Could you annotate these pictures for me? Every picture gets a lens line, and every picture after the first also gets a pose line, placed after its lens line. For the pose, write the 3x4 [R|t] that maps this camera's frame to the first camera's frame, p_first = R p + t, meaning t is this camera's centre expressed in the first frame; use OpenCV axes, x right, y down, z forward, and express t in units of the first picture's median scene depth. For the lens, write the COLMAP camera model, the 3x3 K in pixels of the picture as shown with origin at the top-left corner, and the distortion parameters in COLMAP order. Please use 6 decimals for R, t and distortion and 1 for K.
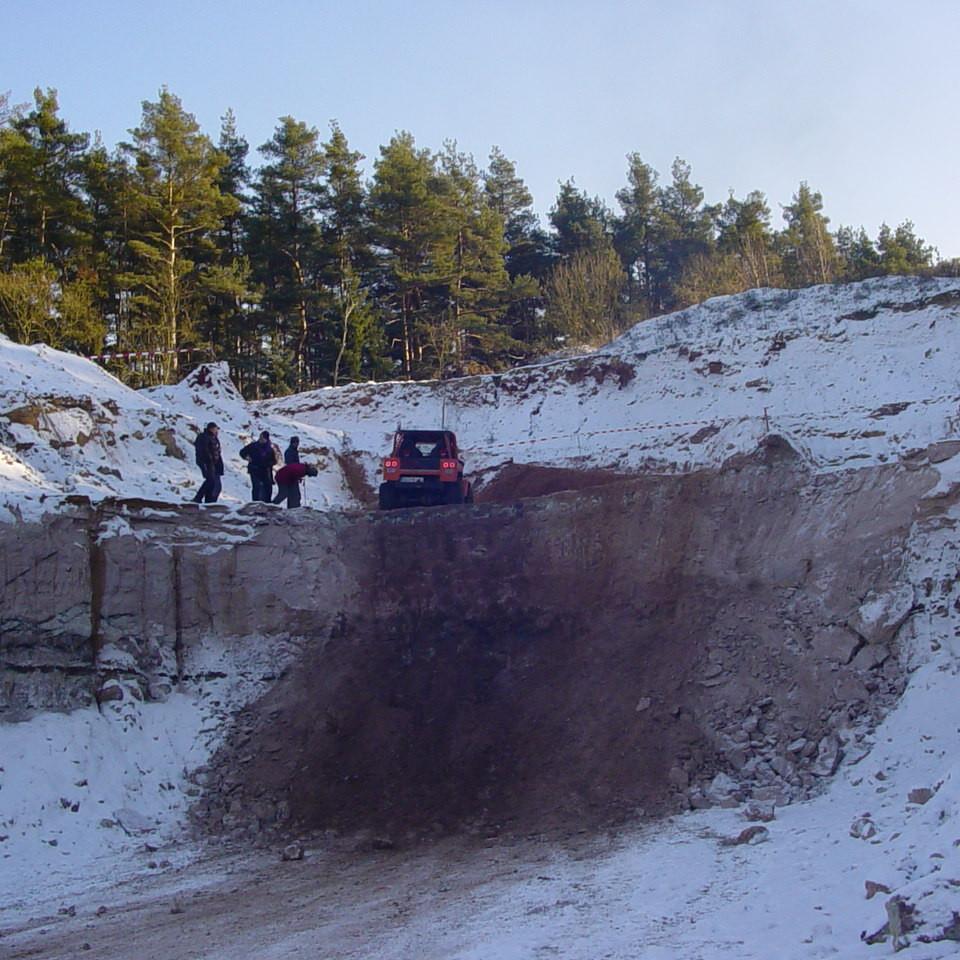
lens RADIAL K [[1563.2, 0, 482.2], [0, 1563.2, 478.2], [0, 0, 1]] dist [-0.153720, 0.000000]
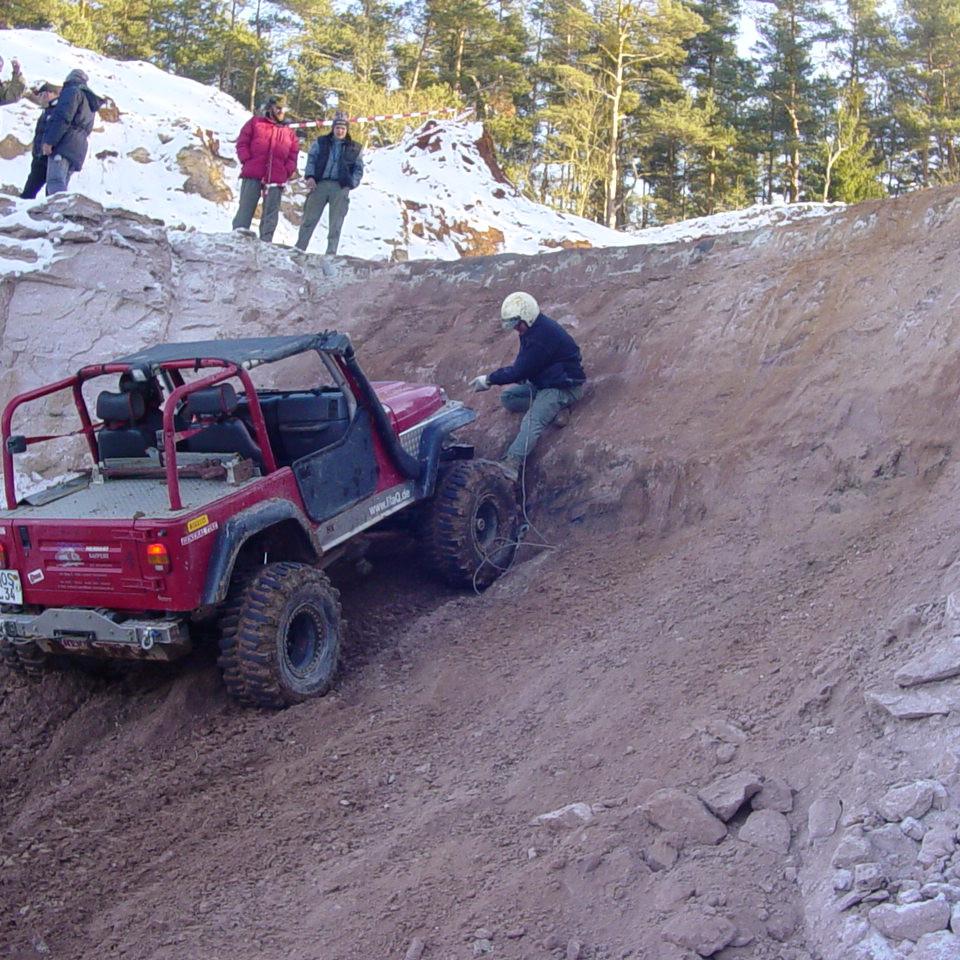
lens RADIAL K [[1563.2, 0, 478.8], [0, 1563.2, 478.5], [0, 0, 1]] dist [-0.153720, 0.000000]
pose [[0.918023, 0.068507, -0.390564, 0.124639], [-0.058191, 0.997574, 0.038201, 0.062358], [0.392234, -0.012342, 0.919783, 0.517557]]
